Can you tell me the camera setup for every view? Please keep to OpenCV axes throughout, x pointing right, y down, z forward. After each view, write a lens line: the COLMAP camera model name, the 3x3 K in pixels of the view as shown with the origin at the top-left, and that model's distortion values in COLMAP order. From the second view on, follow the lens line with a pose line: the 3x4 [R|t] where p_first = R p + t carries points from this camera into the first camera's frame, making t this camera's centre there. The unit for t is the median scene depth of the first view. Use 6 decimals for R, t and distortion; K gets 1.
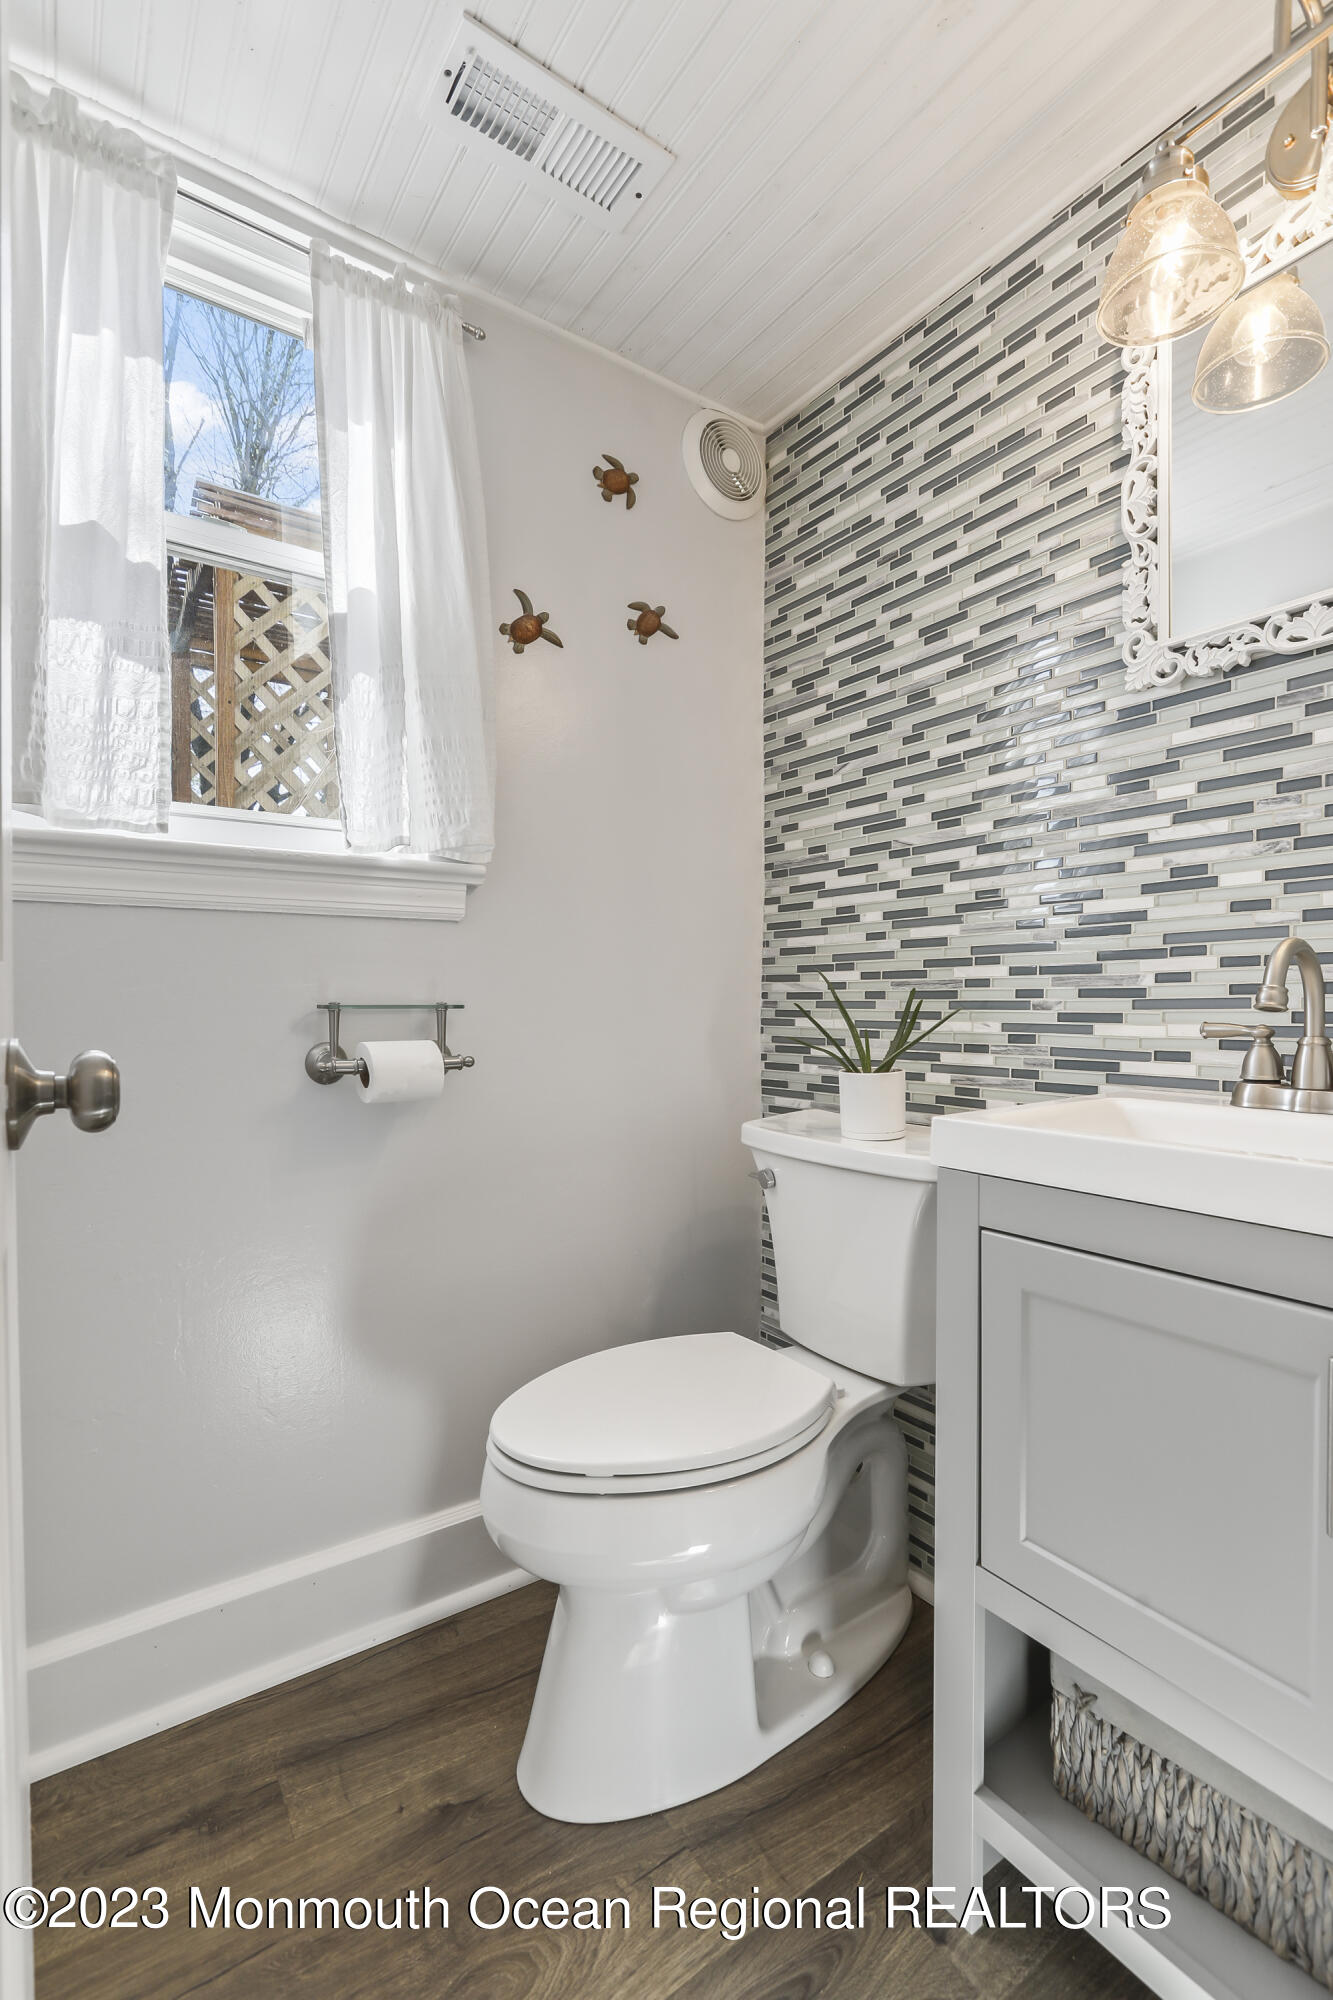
lens RADIAL K [[910.8, 0, 666.5], [0, 910.8, 1000.0], [0, 0, 1]] dist [-0.039880, 0.014569]
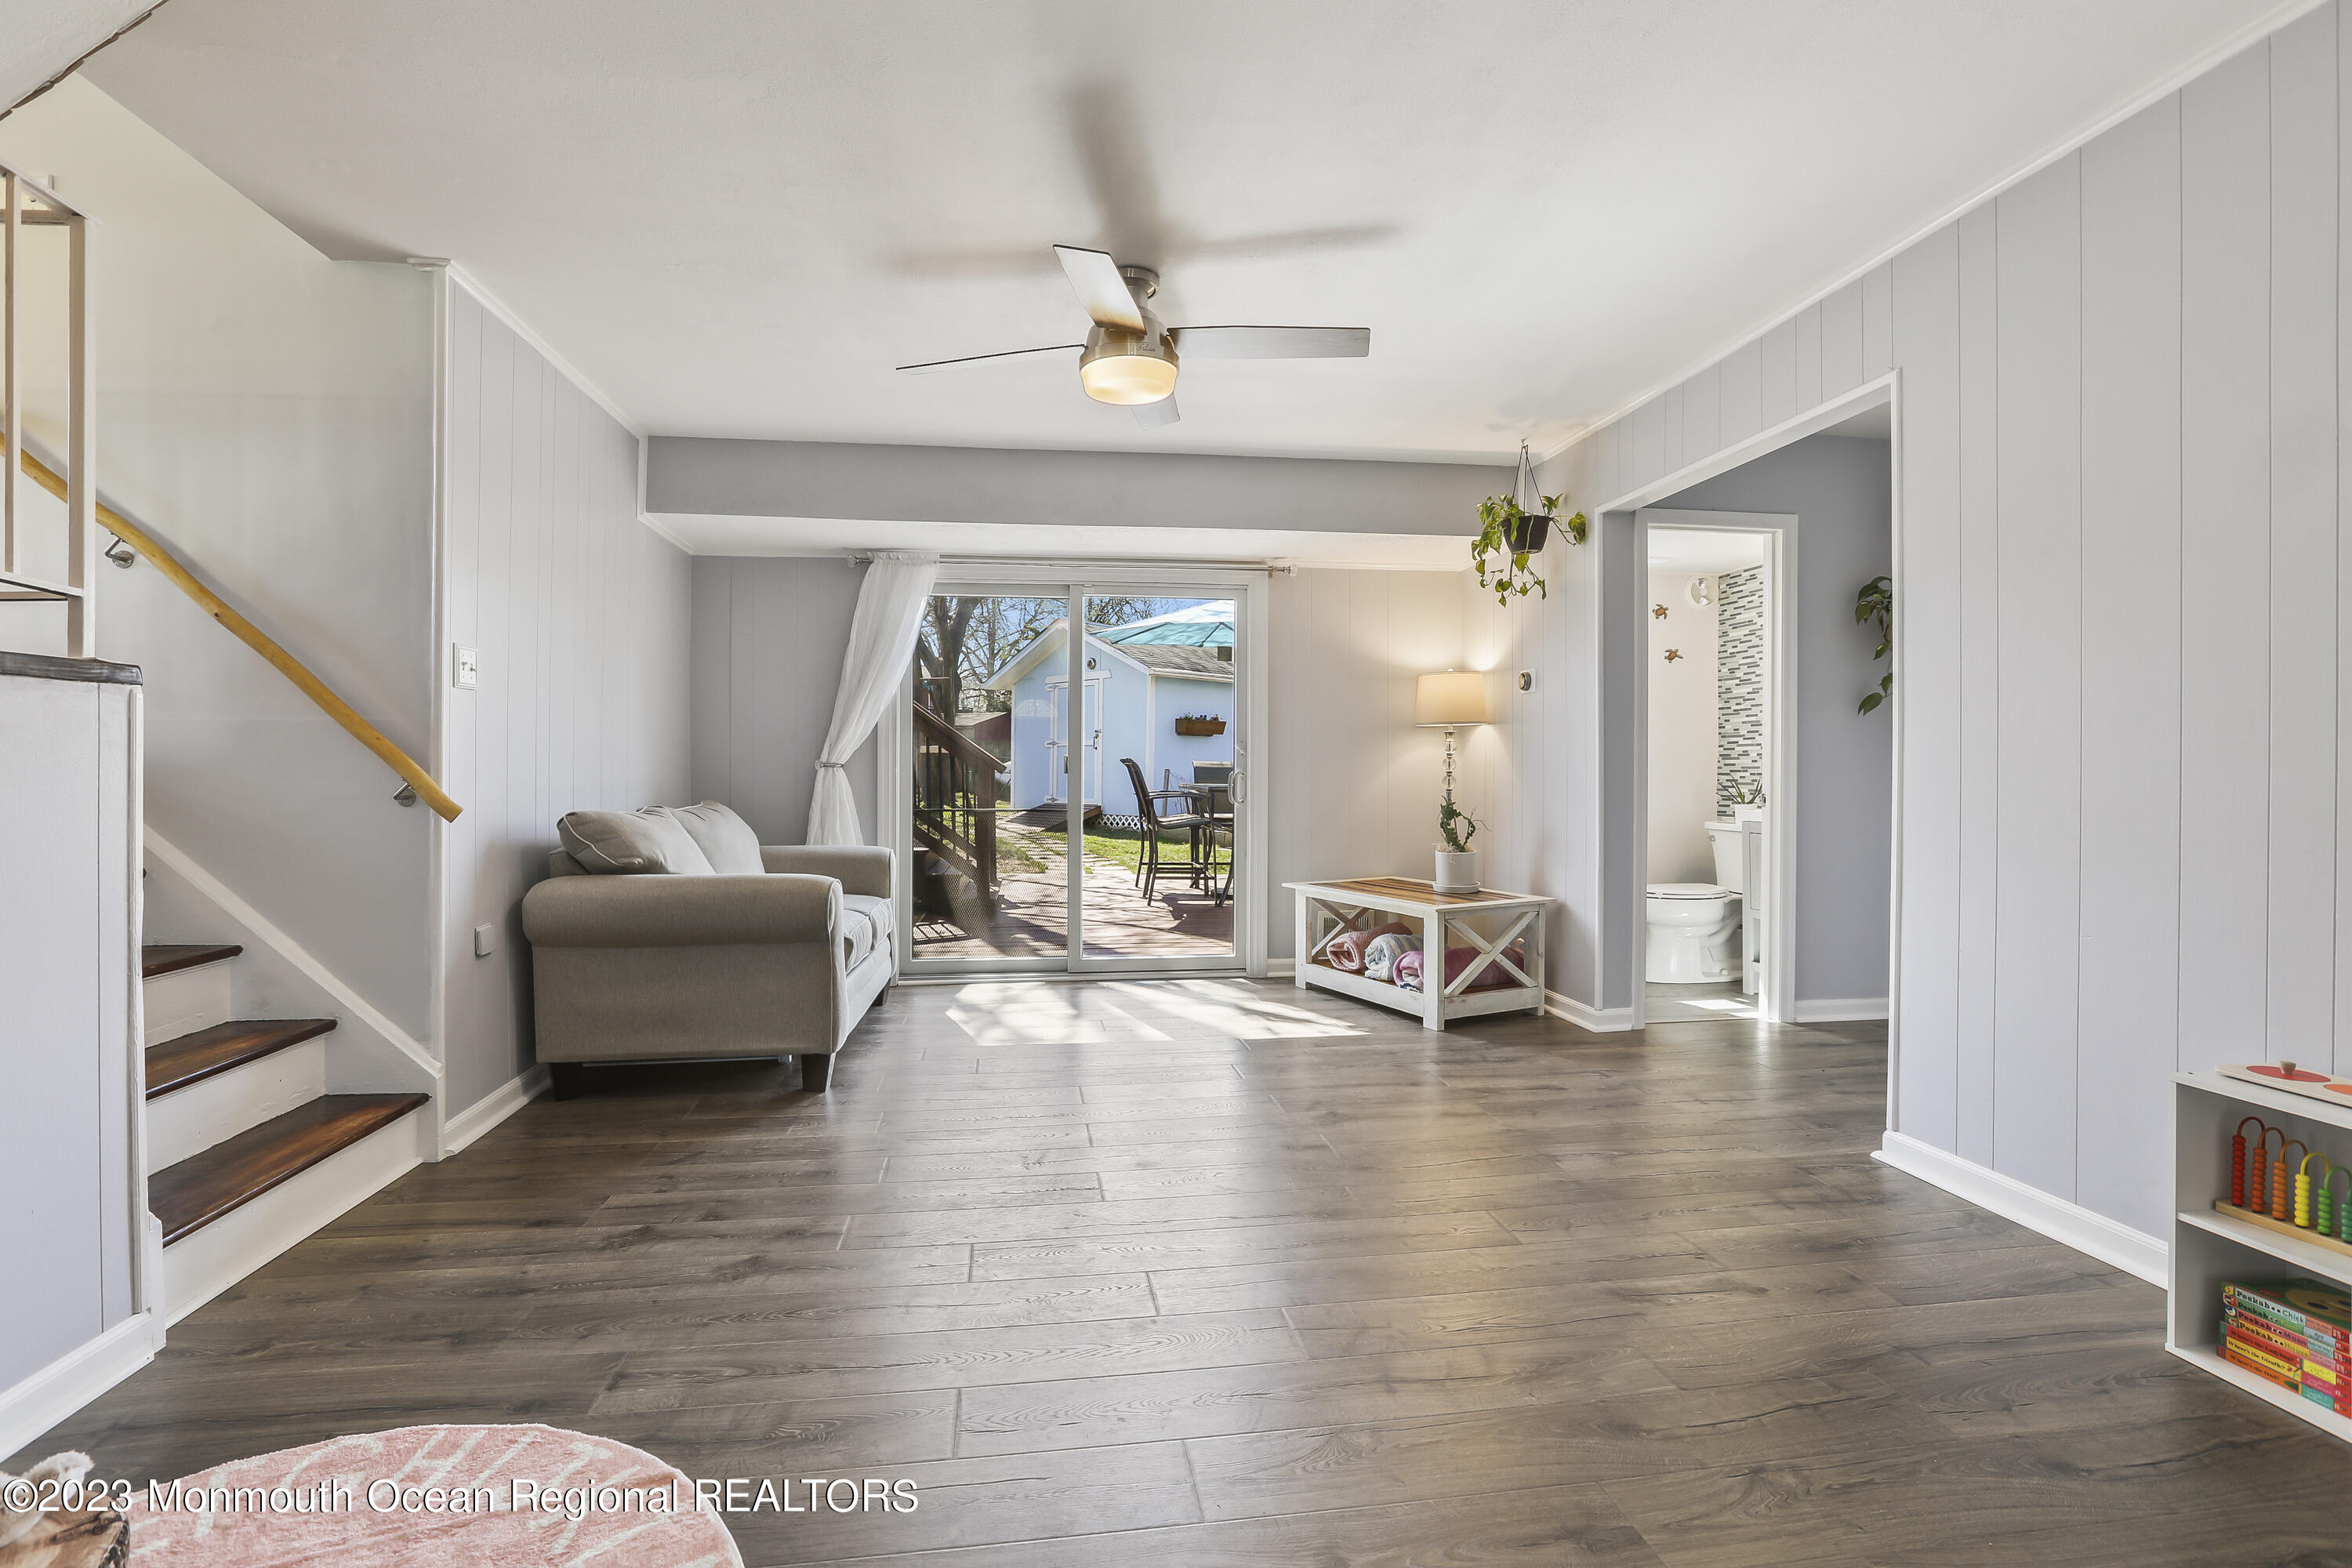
lens RADIAL K [[1071.1, 0, 1185.8], [0, 1071.1, 753.5], [0, 0, 1]] dist [-0.039880, 0.014569]
pose [[0.898489, -0.001262, -0.438995, 0.087422], [-0.006876, 0.999833, -0.016946, -0.025421], [0.438943, 0.018244, 0.898330, -3.256304]]
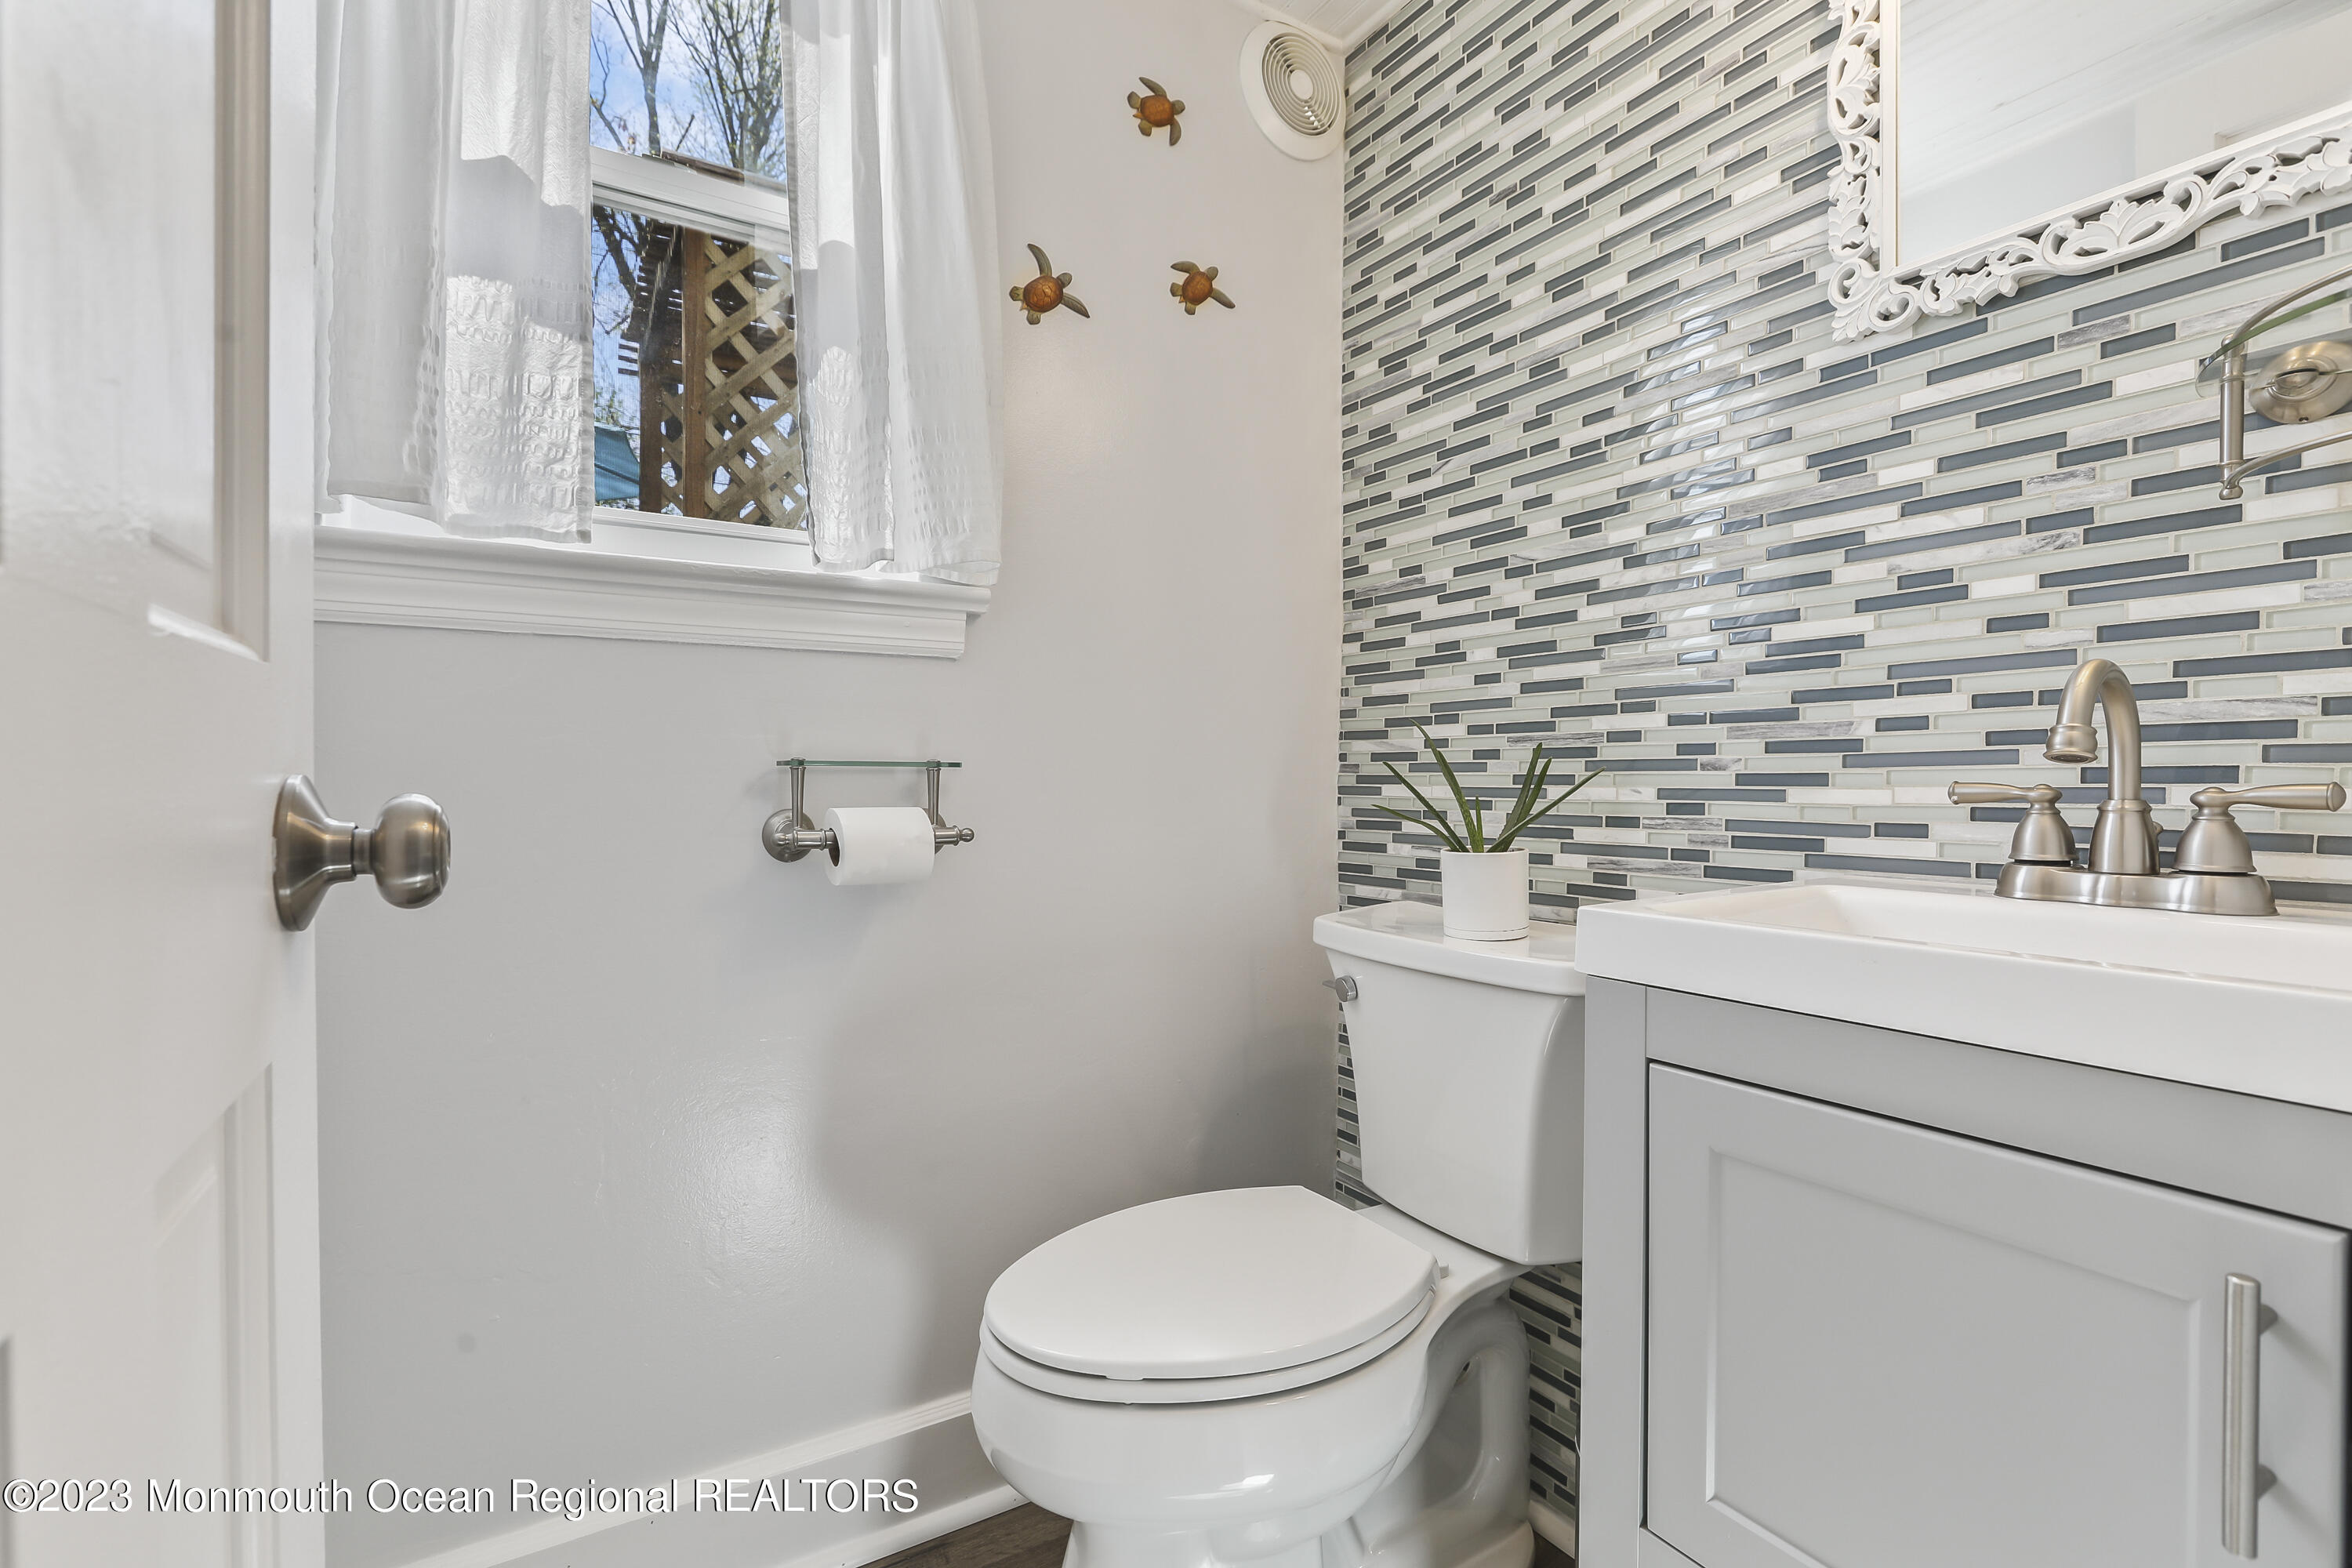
lens RADIAL K [[1058.9, 0, 1159.9], [0, 1058.9, 773.7], [0, 0, 1]] dist [-0.042187, 0.016282]
pose [[0.998354, 0.003616, -0.057243, 0.002300], [-0.003917, 0.999979, -0.005136, 0.018298], [0.057224, 0.005352, 0.998347, 0.090127]]
